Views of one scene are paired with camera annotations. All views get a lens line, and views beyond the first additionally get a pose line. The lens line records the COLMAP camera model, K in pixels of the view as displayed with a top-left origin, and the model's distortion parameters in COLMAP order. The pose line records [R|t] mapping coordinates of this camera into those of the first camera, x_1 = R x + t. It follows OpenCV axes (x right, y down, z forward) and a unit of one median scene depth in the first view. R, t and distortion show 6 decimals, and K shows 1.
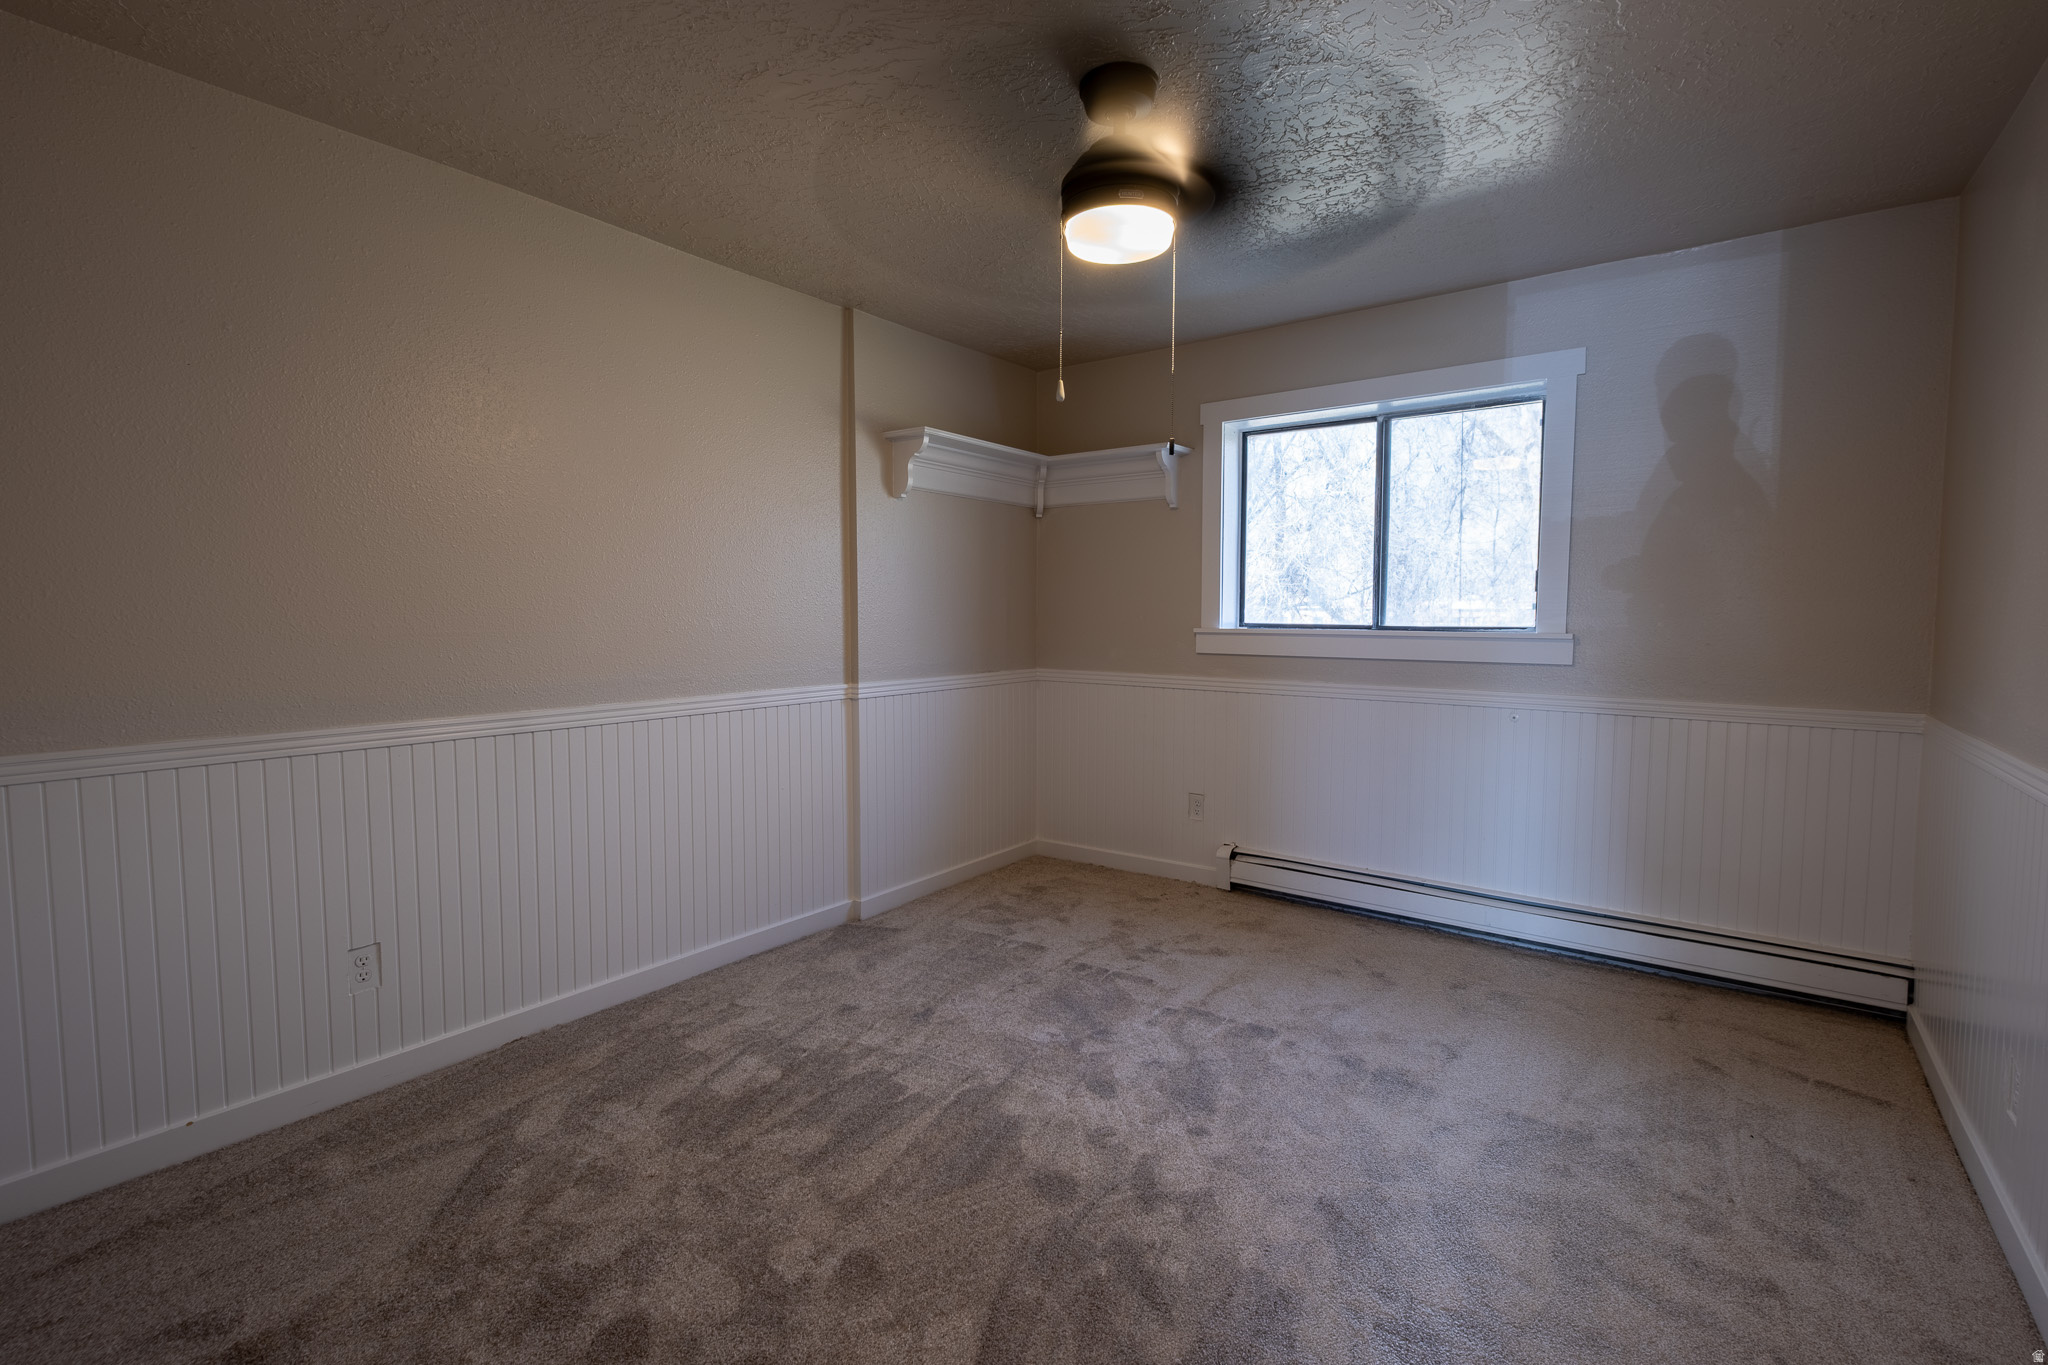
lens RADIAL K [[921.8, 0, 1024.0], [0, 921.8, 682.5], [0, 0, 1]] dist [0.000001, 0.000004]
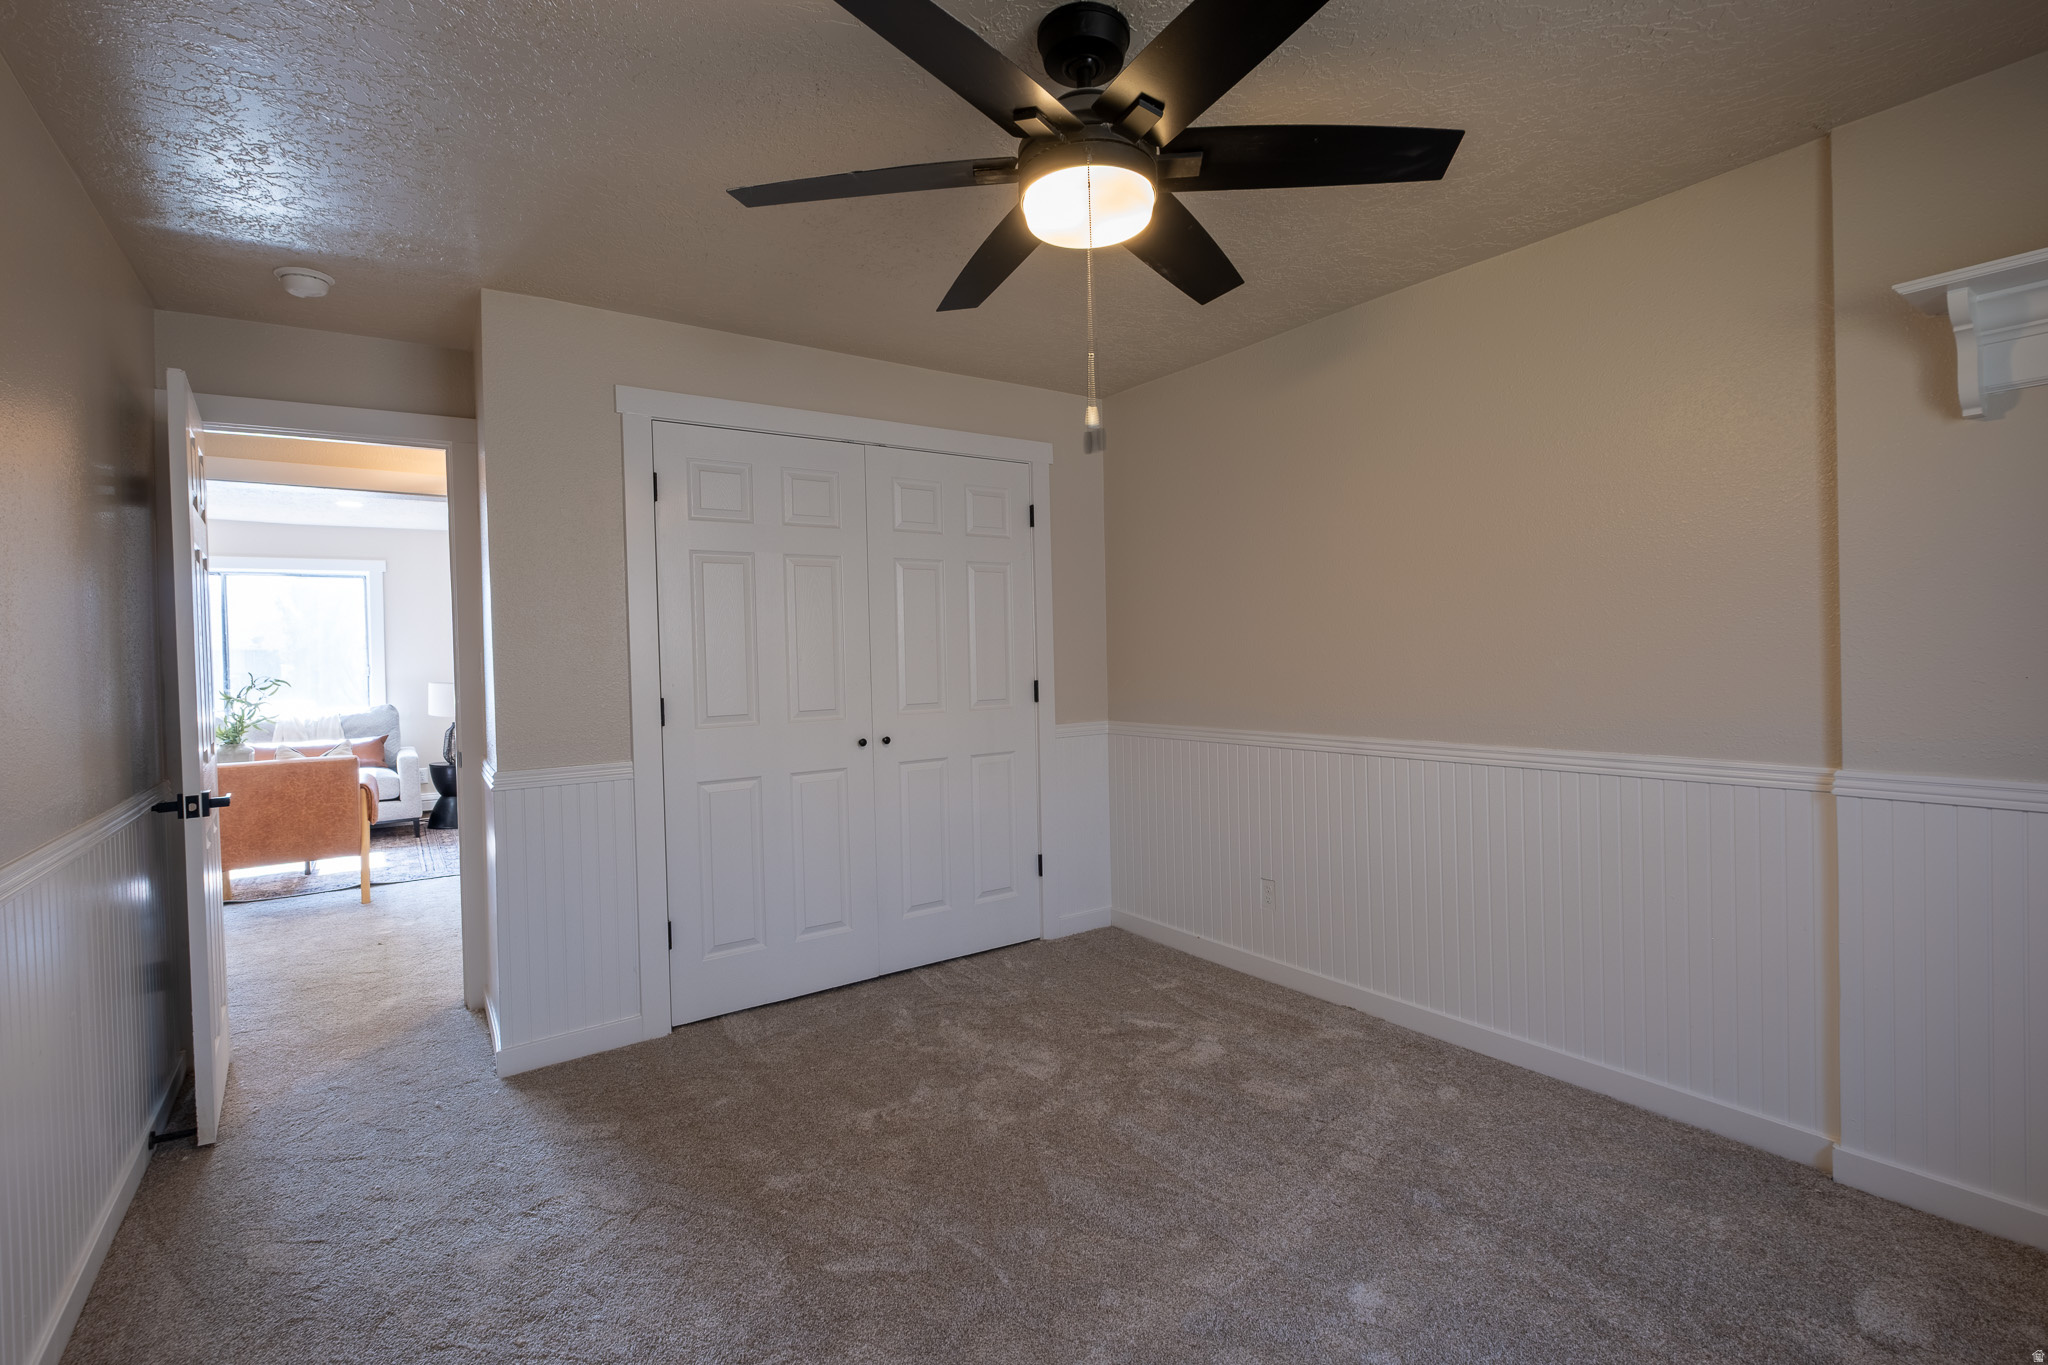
lens RADIAL K [[914.3, 0, 1019.6], [0, 914.3, 666.1], [0, 0, 1]] dist [-0.000481, -0.000118]
pose [[-0.315049, 0.014193, -0.948969, 0.554900], [-0.050774, 0.998204, 0.031786, -0.058297], [0.947716, 0.058198, -0.313762, 0.730366]]
